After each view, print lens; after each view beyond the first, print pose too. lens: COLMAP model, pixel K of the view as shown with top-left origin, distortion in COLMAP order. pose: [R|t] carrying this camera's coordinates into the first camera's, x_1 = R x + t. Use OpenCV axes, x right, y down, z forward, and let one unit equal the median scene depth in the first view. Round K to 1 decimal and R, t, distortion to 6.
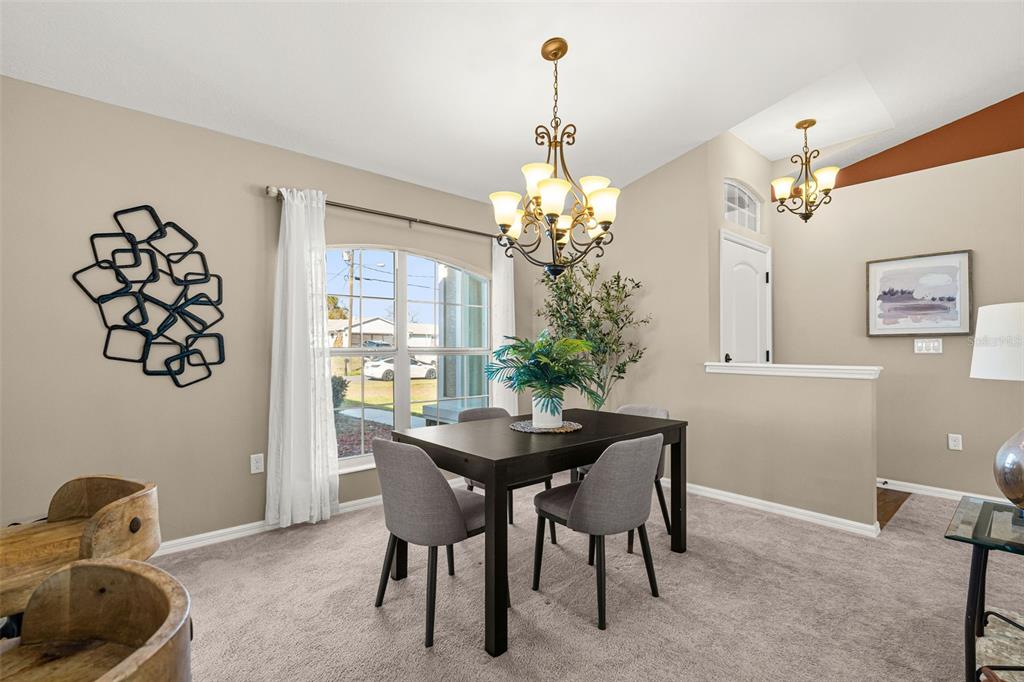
lens RADIAL K [[460.1, 0, 510.7], [0, 460.1, 346.9], [0, 0, 1]] dist [-0.001219, -0.000355]
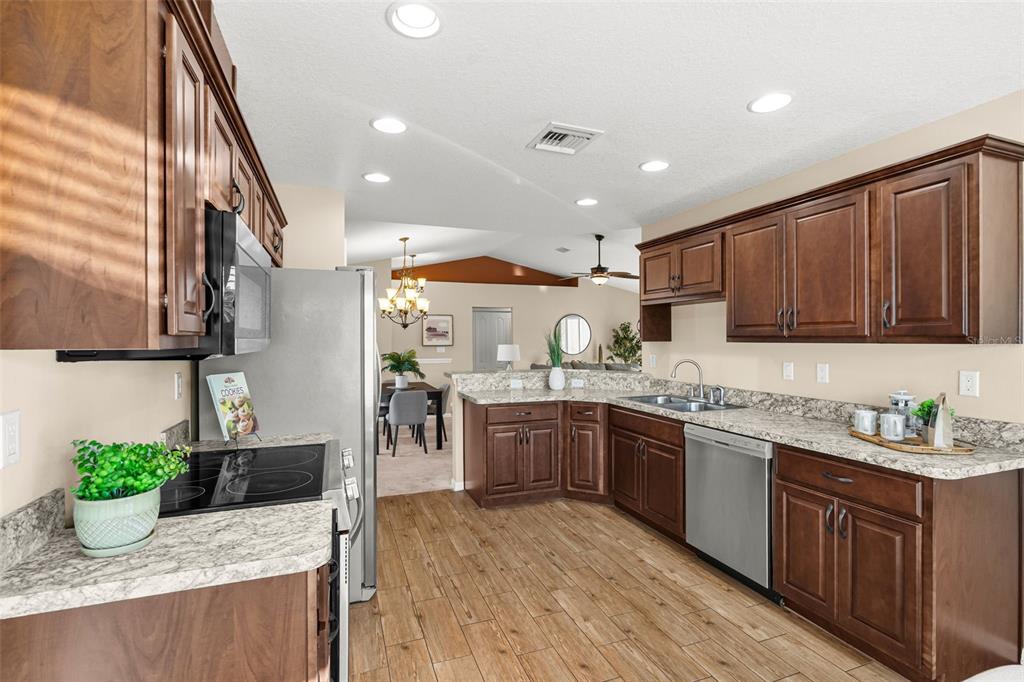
lens RADIAL K [[473.3, 0, 514.7], [0, 473.3, 338.1], [0, 0, 1]] dist [-0.000948, 0.000096]
pose [[0.352551, 0.002710, 0.935789, -2.006218], [-0.003395, 0.999993, -0.001617, -0.088782], [-0.935786, -0.002607, 0.352558, -0.470698]]
